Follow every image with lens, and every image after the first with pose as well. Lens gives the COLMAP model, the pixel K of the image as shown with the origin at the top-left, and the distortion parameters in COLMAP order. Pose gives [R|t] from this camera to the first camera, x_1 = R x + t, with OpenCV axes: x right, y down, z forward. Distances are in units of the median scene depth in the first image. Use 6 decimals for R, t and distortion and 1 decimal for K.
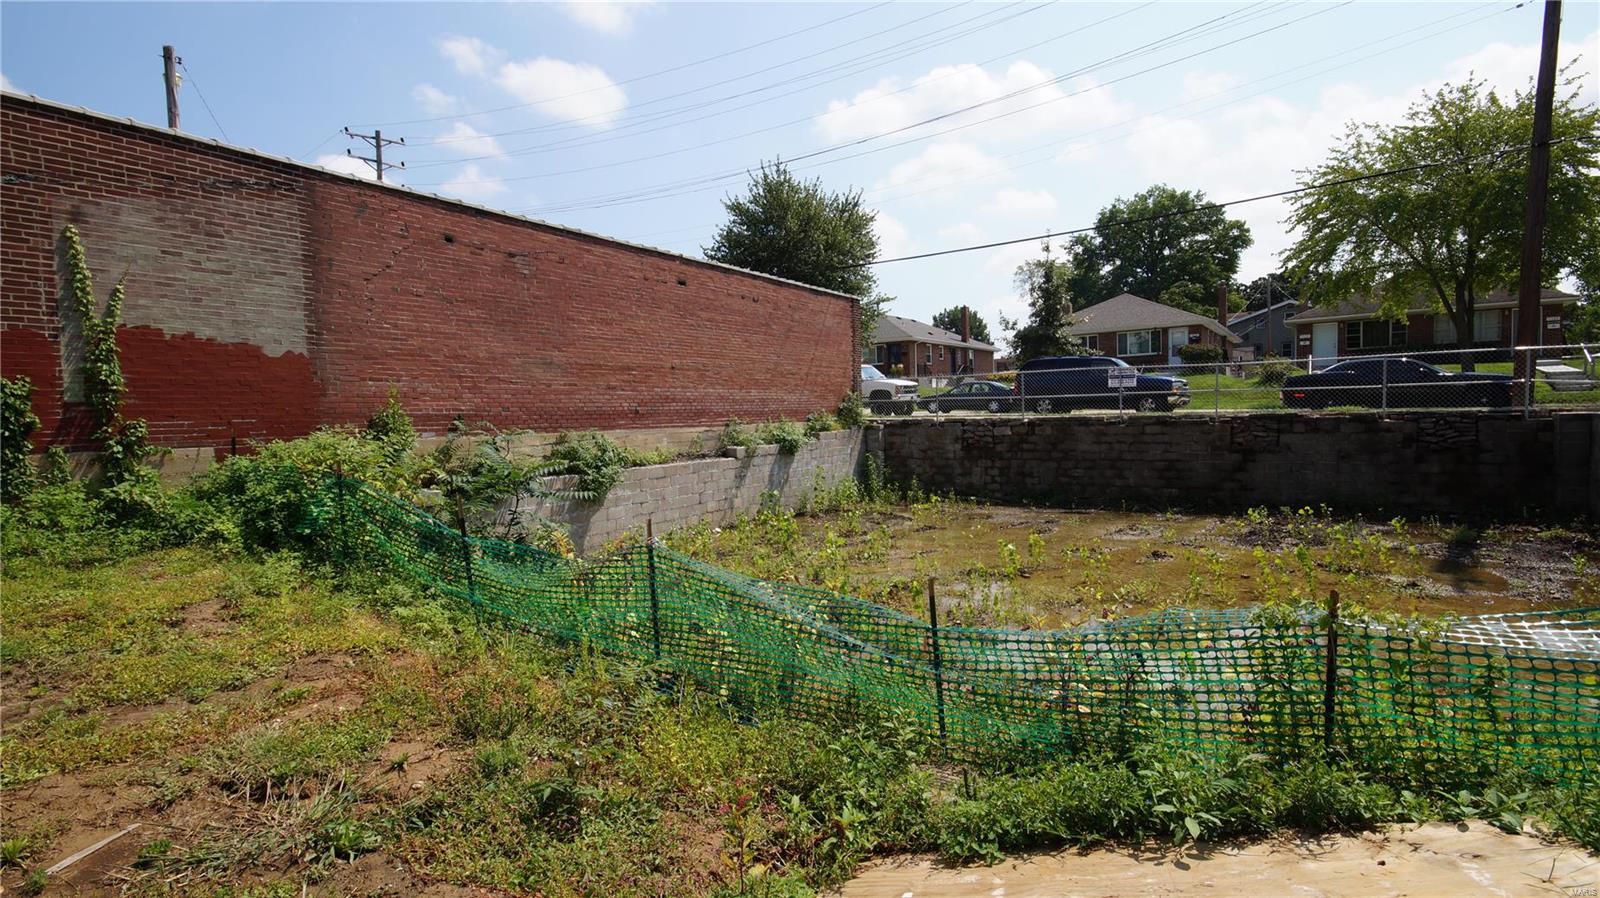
lens RADIAL K [[759.3, 0, 790.5], [0, 759.3, 454.5], [0, 0, 1]] dist [0.003314, -0.000594]
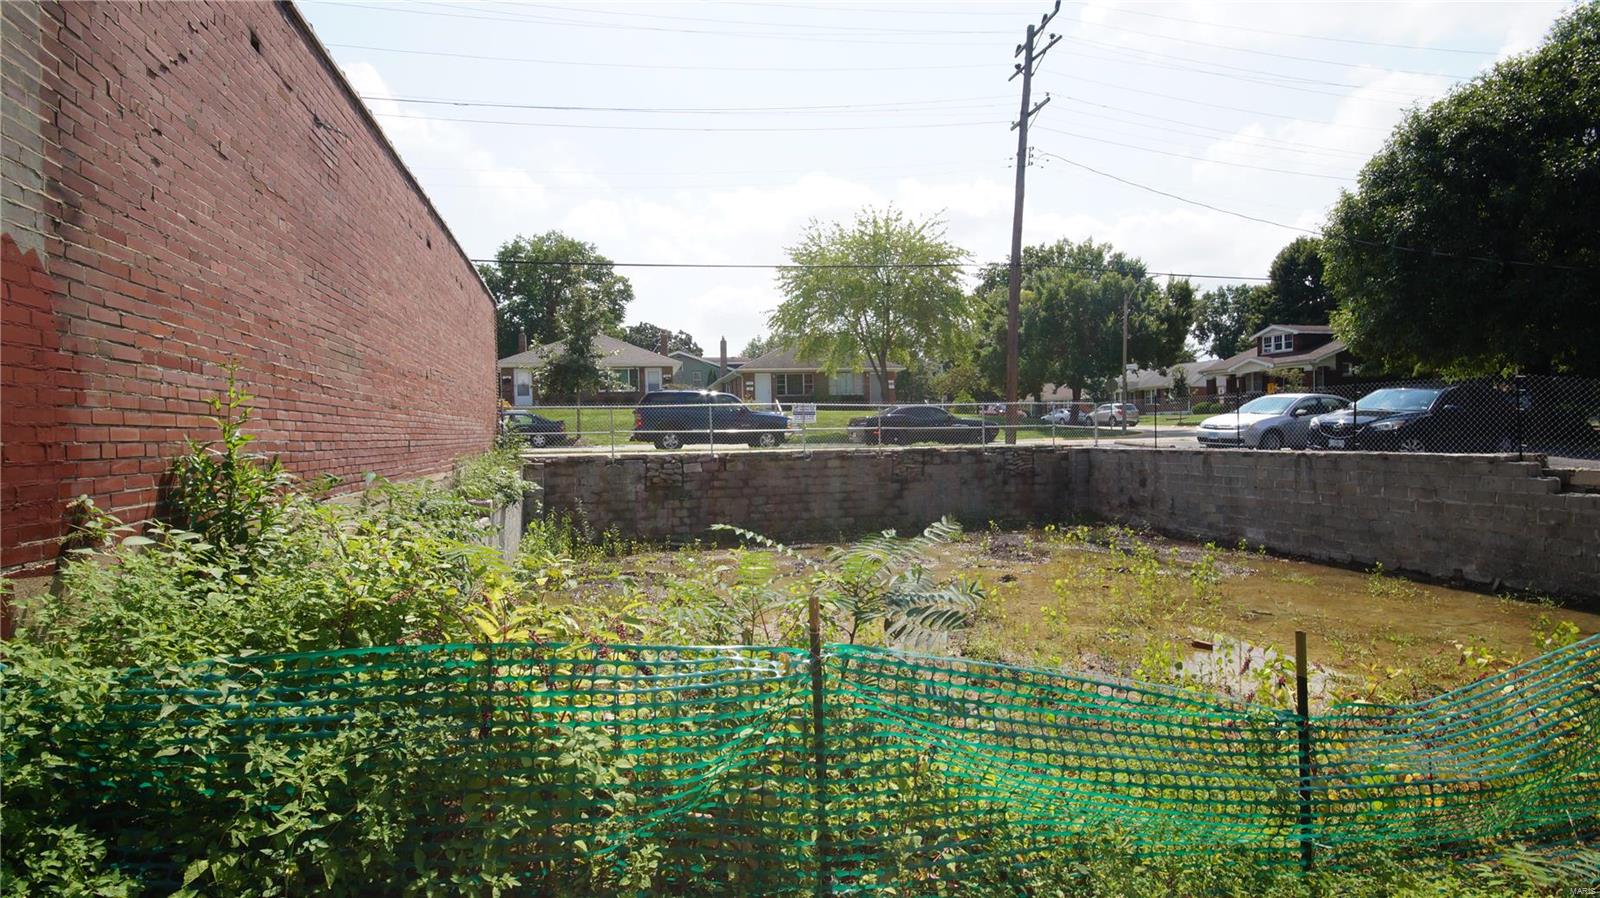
lens RADIAL K [[759.3, 0, 793.7], [0, 759.3, 453.1], [0, 0, 1]] dist [0.003314, -0.000594]
pose [[0.673003, -0.007650, 0.739601, -0.339123], [0.041545, 0.998759, -0.027473, -0.019555], [-0.738473, 0.049216, 0.672485, 0.306676]]
